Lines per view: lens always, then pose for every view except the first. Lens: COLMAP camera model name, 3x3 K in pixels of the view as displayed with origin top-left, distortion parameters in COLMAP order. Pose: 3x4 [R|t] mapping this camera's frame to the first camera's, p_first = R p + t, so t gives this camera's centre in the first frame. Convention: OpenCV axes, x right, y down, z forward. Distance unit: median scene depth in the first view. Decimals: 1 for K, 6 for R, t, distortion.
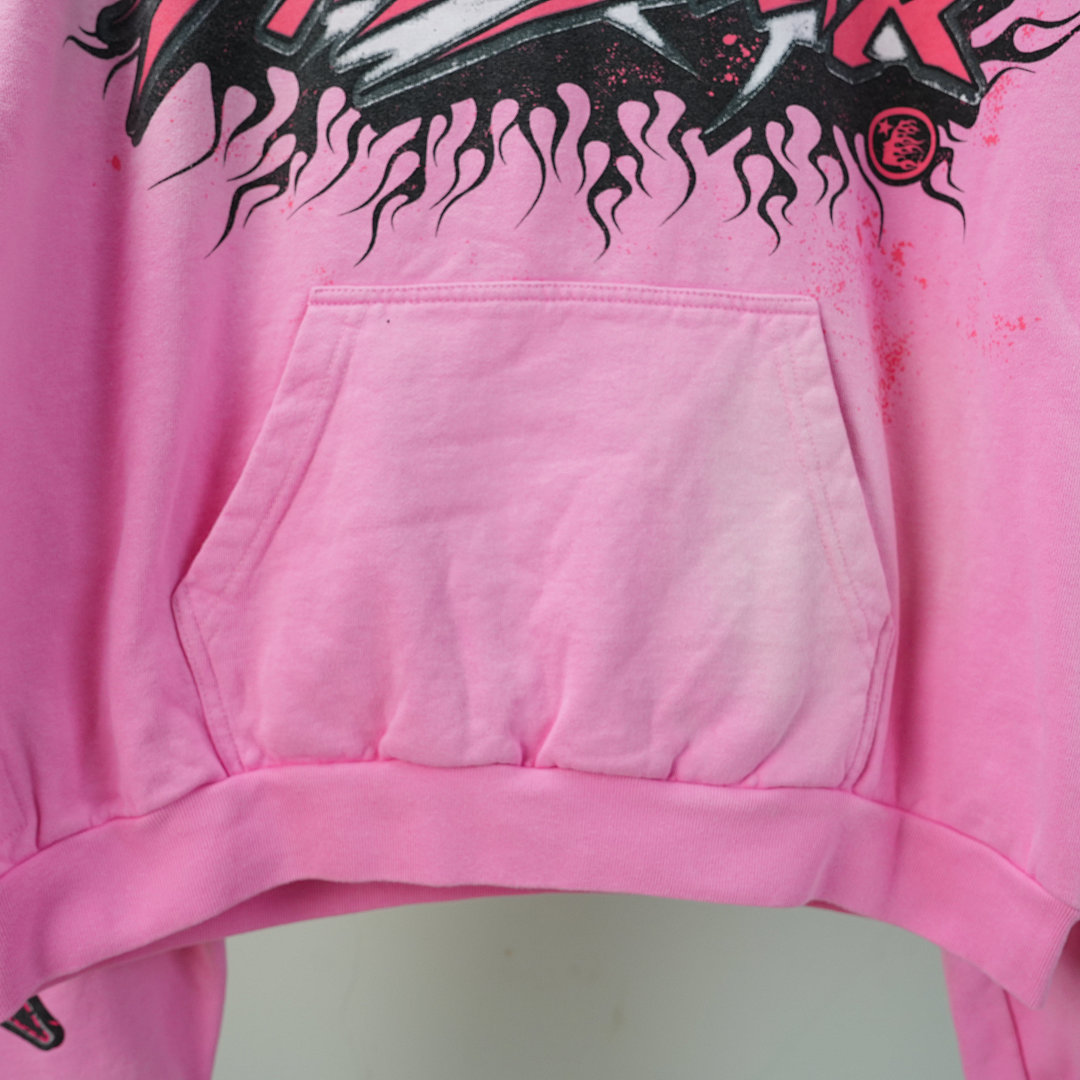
lens RADIAL K [[1118.1, 0, 542.8], [0, 1118.1, 544.0], [0, 0, 1]] dist [-0.009289, 0.000000]
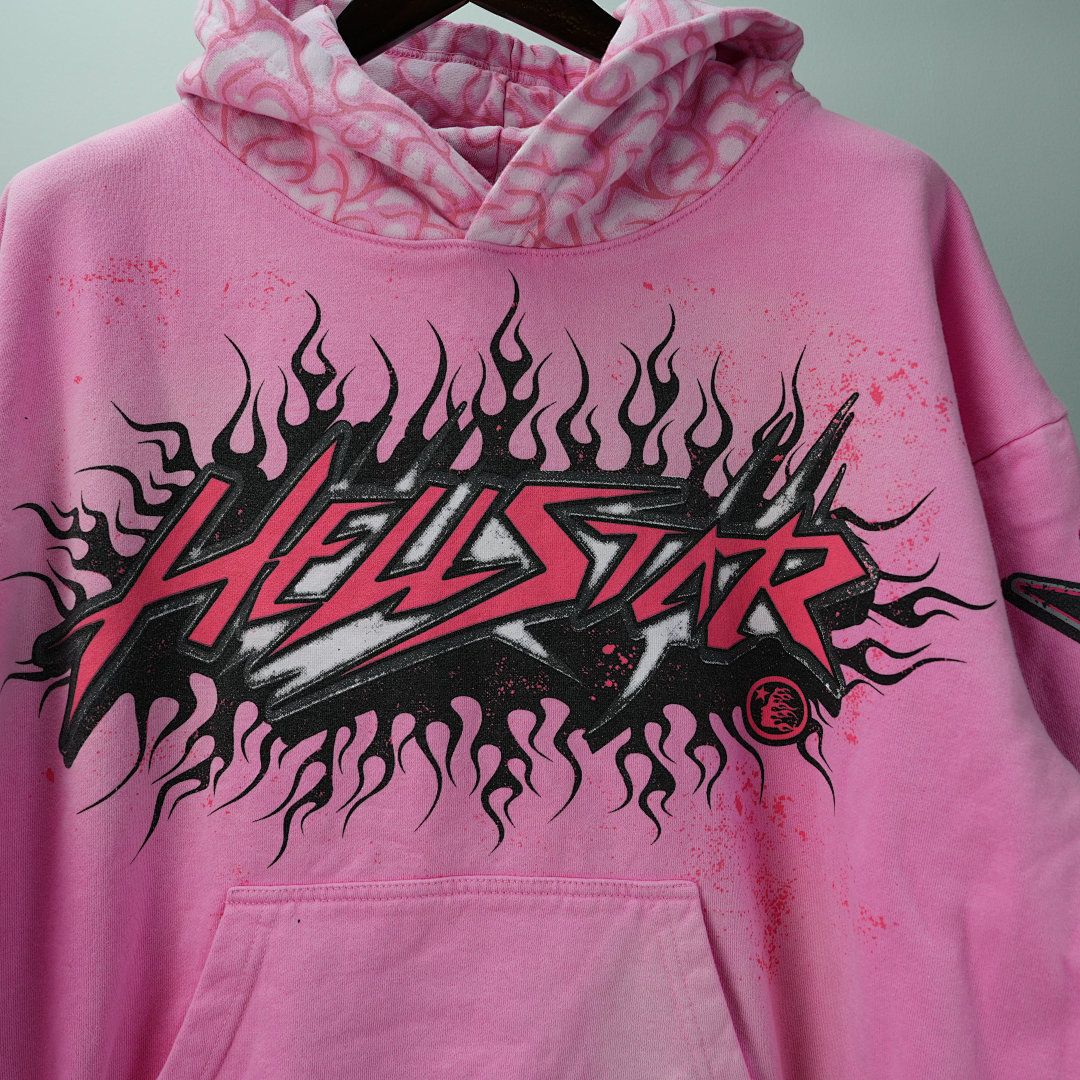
lens RADIAL K [[1118.1, 0, 544.1], [0, 1118.1, 546.6], [0, 0, 1]] dist [-0.009289, 0.000000]
pose [[0.999707, -0.022106, -0.009909, 0.116947], [0.021406, 0.997595, -0.065920, -0.480221], [0.011342, 0.065688, 0.997776, -0.100392]]
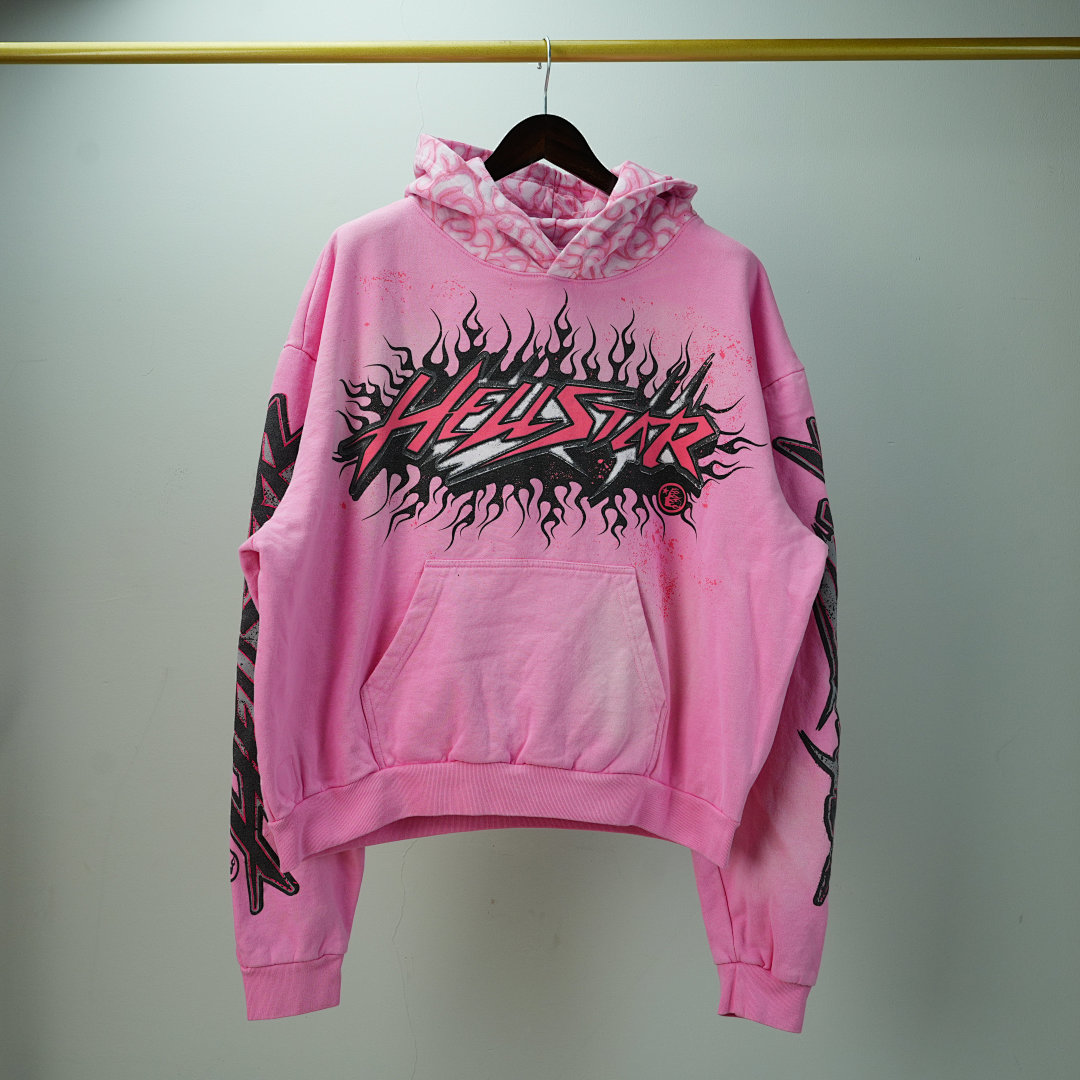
lens RADIAL K [[1227.0, 0, 537.6], [0, 1227.0, 545.3], [0, 0, 1]] dist [-0.010092, 0.000000]
pose [[0.992944, 0.022056, 0.116518, -0.274728], [-0.013545, 0.997215, -0.073341, -0.071940], [-0.117811, 0.071245, 0.990477, -1.612743]]
